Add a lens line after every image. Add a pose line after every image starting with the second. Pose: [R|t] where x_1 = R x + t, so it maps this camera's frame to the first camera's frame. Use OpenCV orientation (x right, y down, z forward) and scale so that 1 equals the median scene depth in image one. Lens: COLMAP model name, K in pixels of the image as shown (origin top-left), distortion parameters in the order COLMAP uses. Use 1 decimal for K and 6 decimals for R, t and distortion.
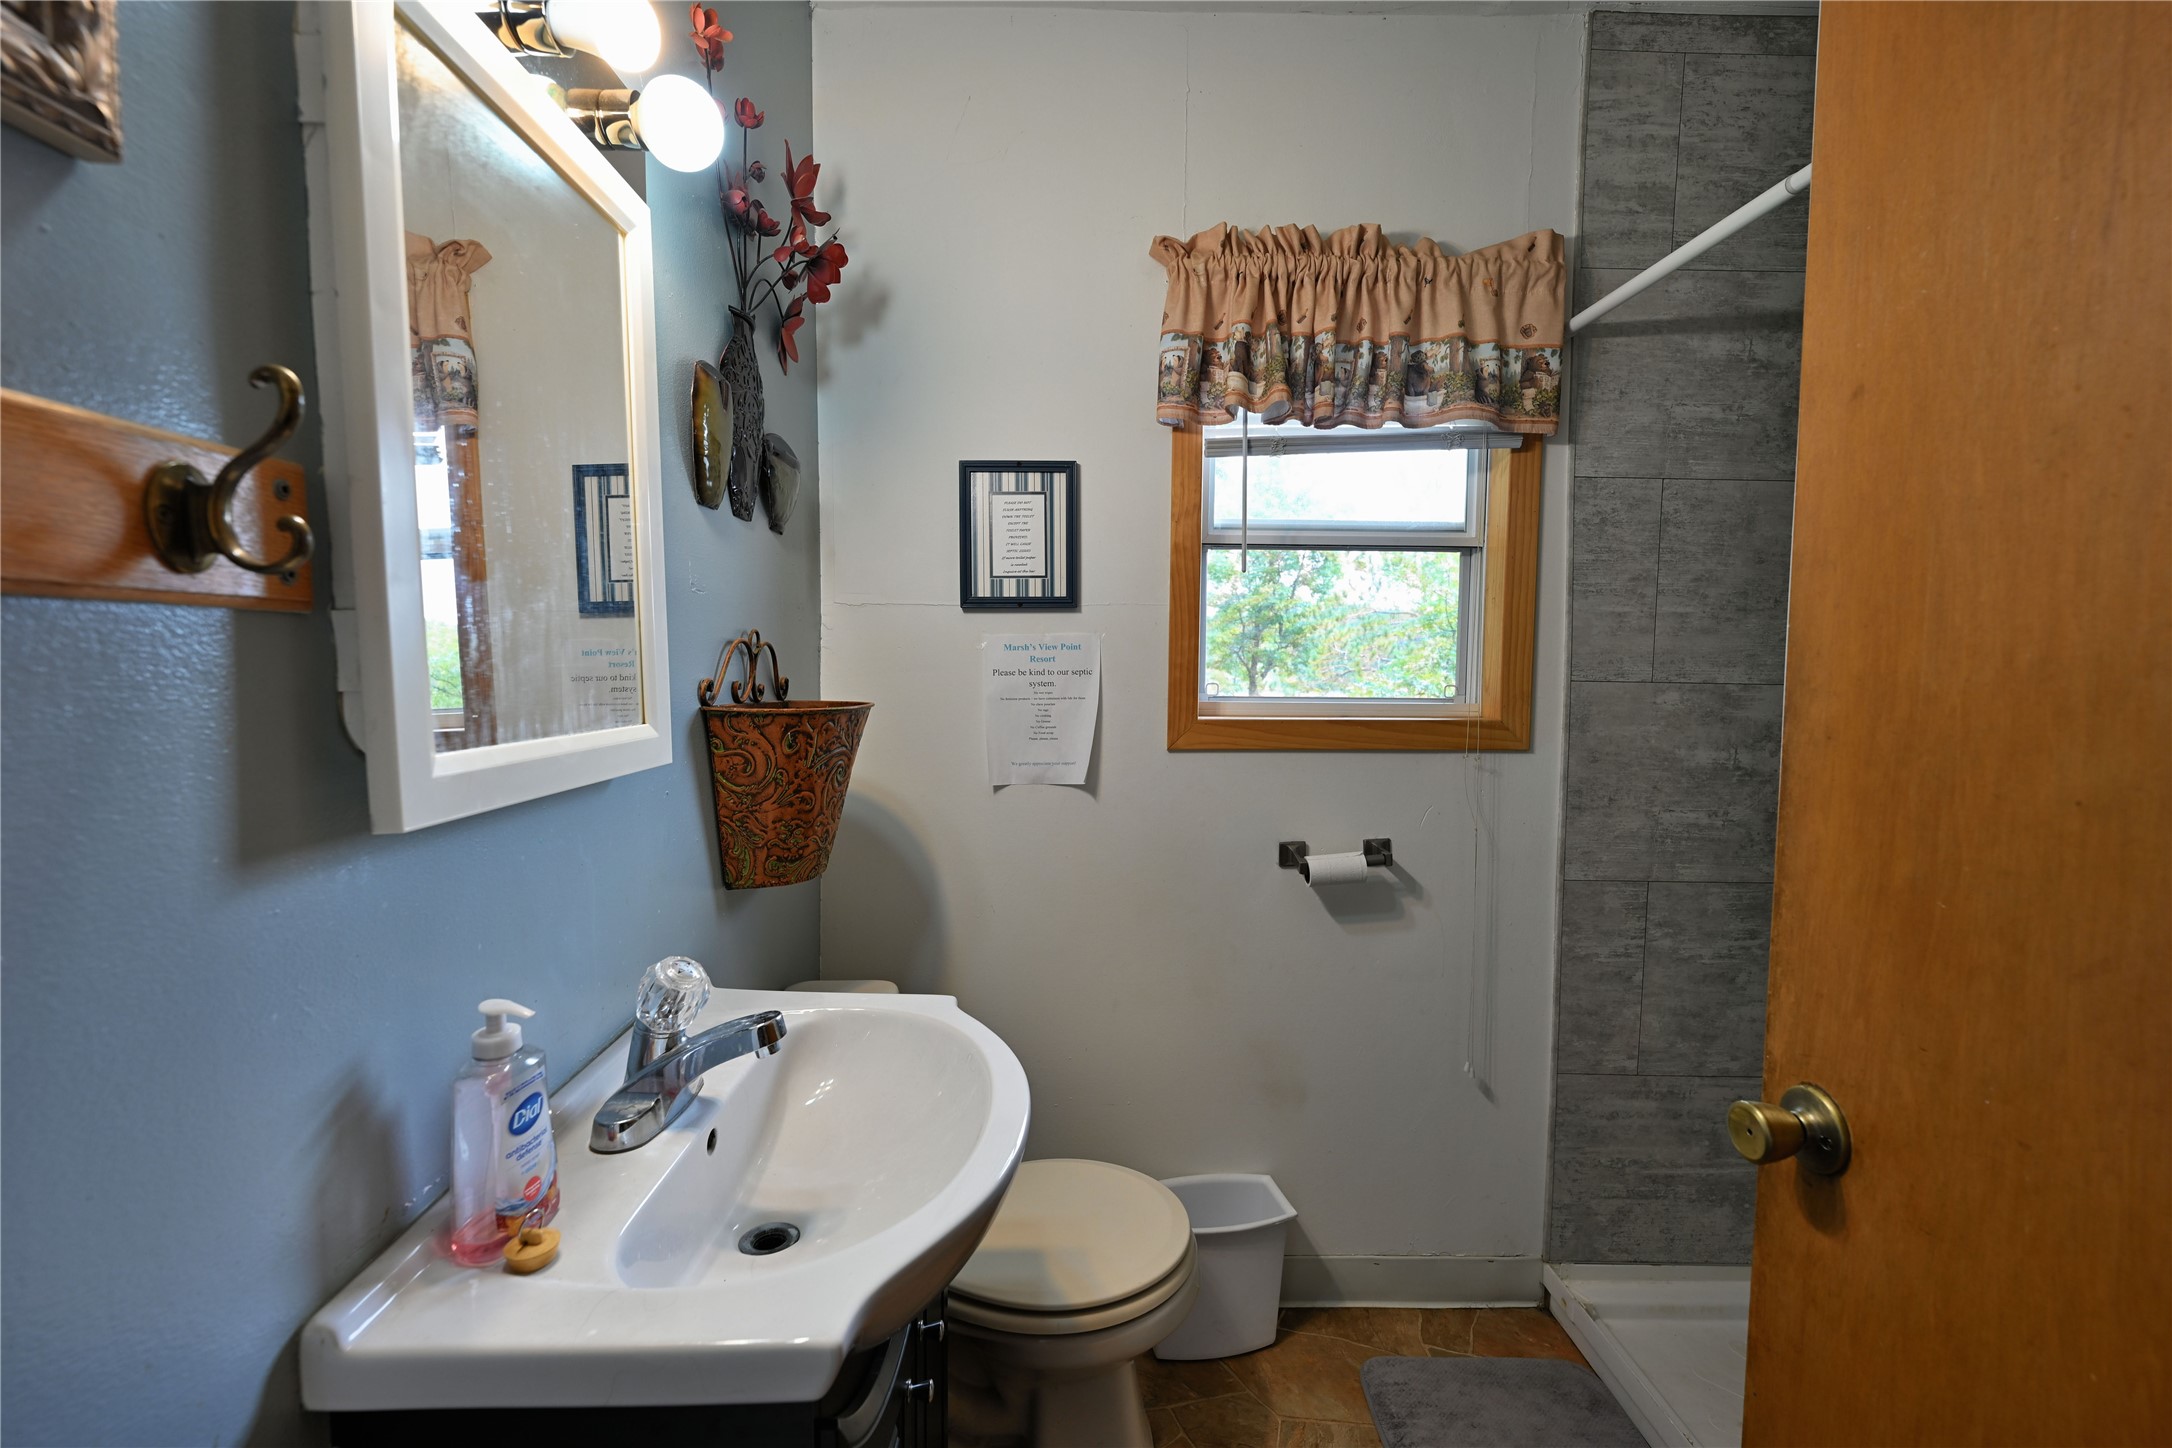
lens RADIAL K [[942.9, 0, 1076.9], [0, 942.9, 730.8], [0, 0, 1]] dist [-0.001088, 0.000141]
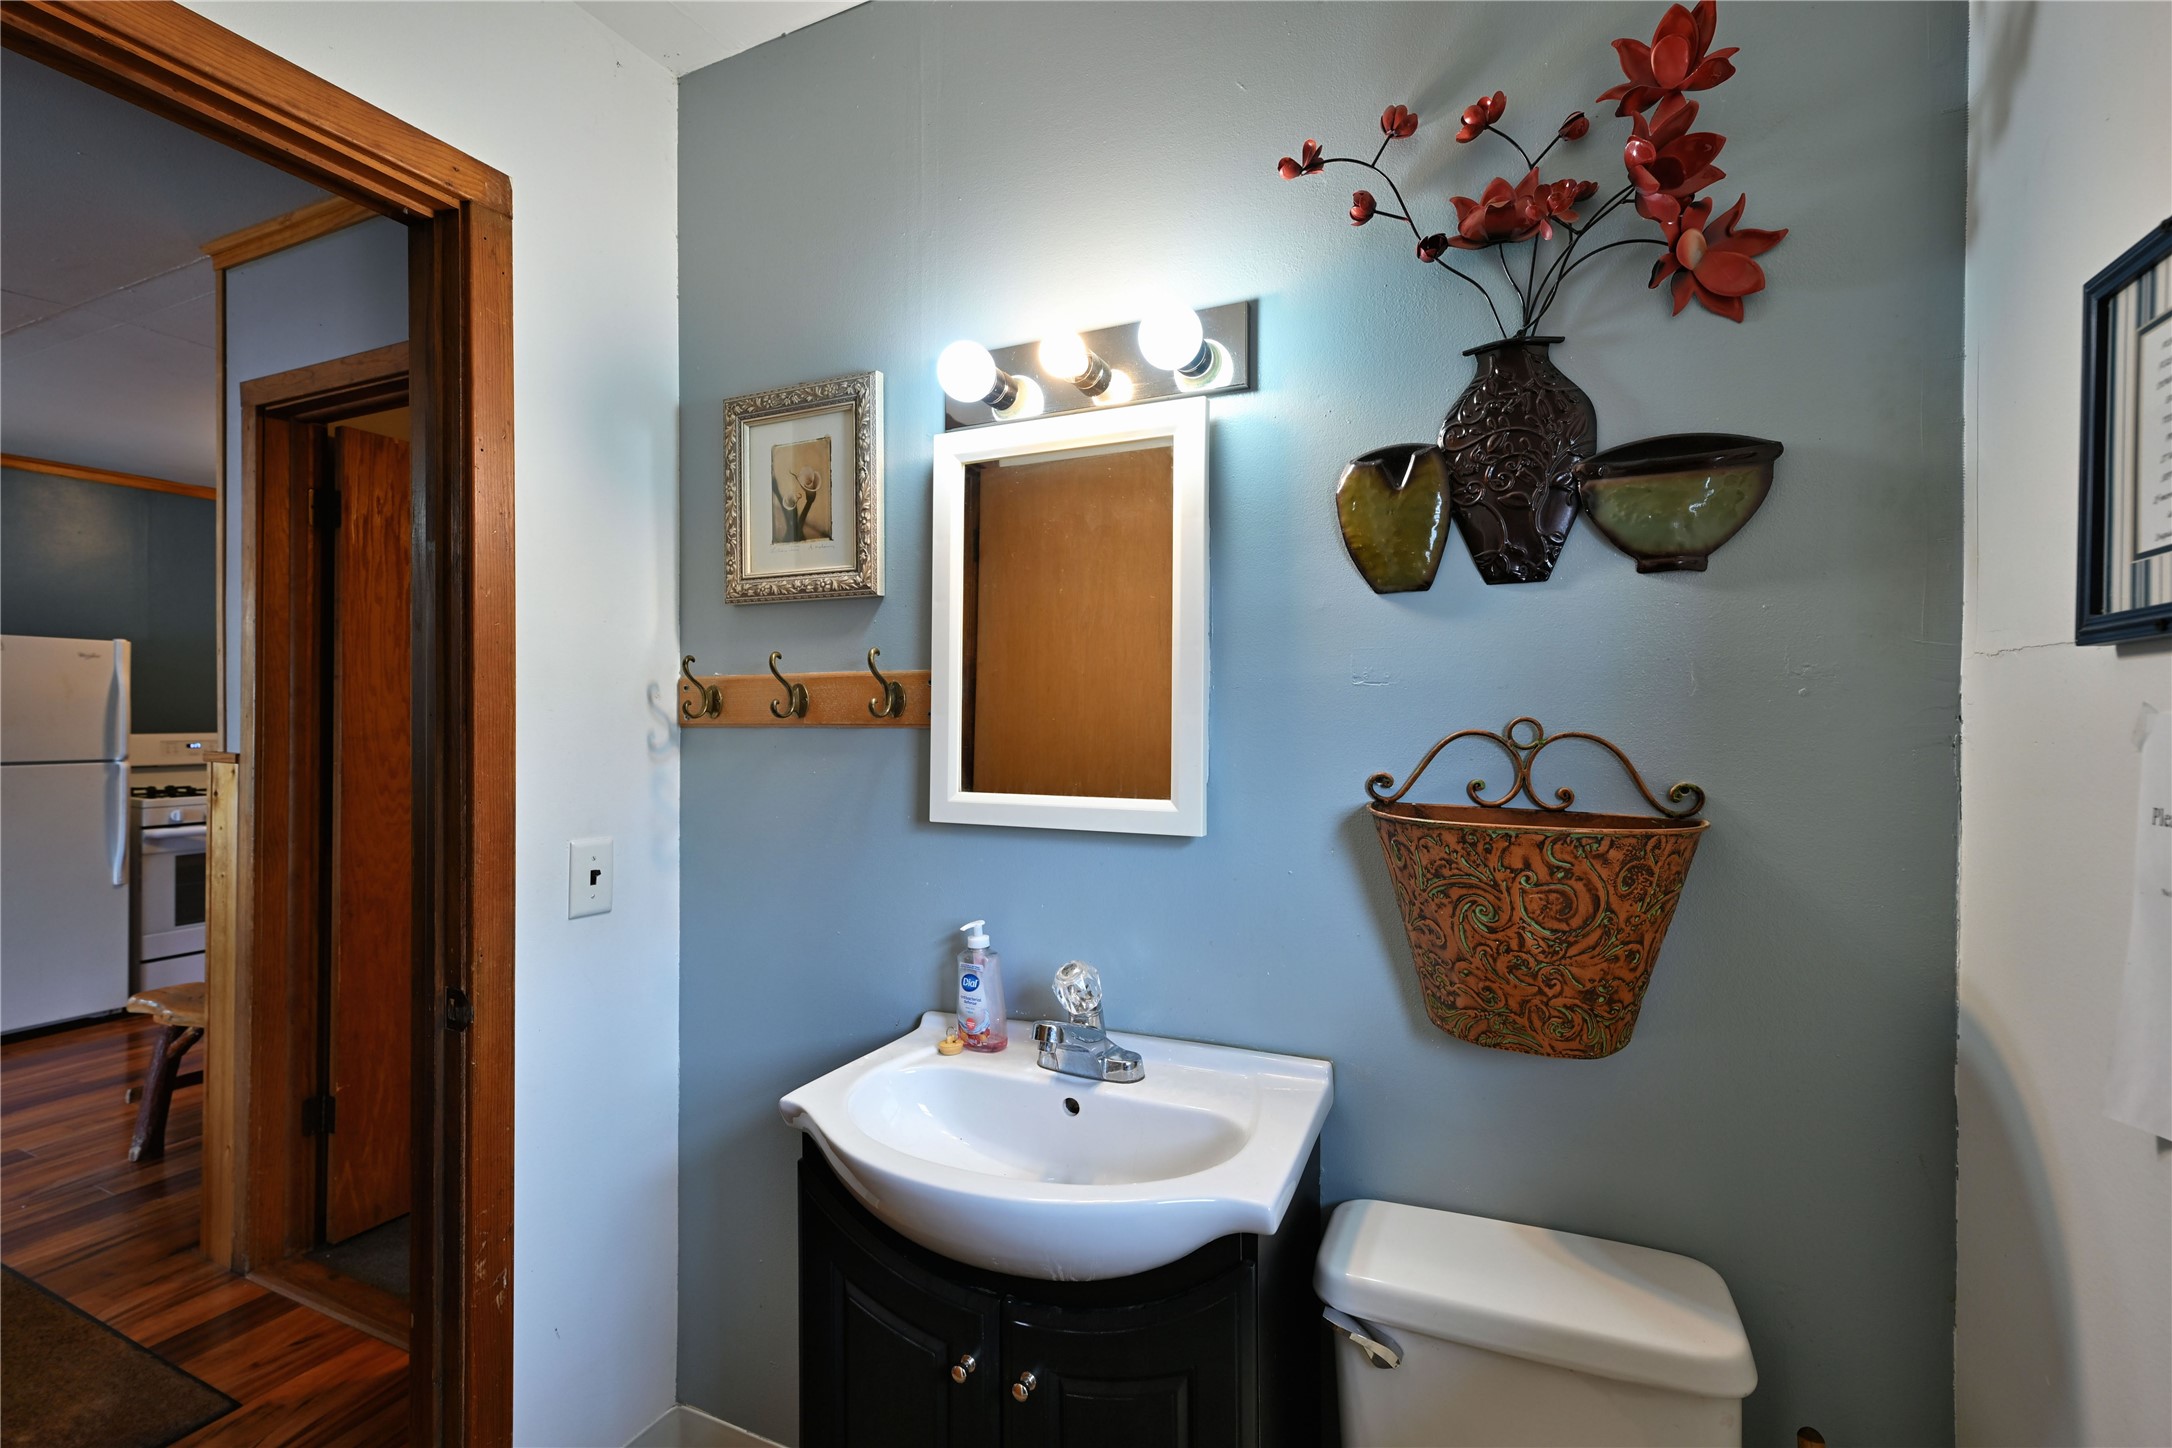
lens RADIAL K [[942.9, 0, 1076.9], [0, 942.9, 730.8], [0, 0, 1]] dist [-0.001088, 0.000141]
pose [[-0.435009, 0.005164, -0.900411, 0.494000], [-0.071352, 0.996641, 0.040188, -0.094307], [0.897594, 0.081729, -0.433180, 0.929265]]
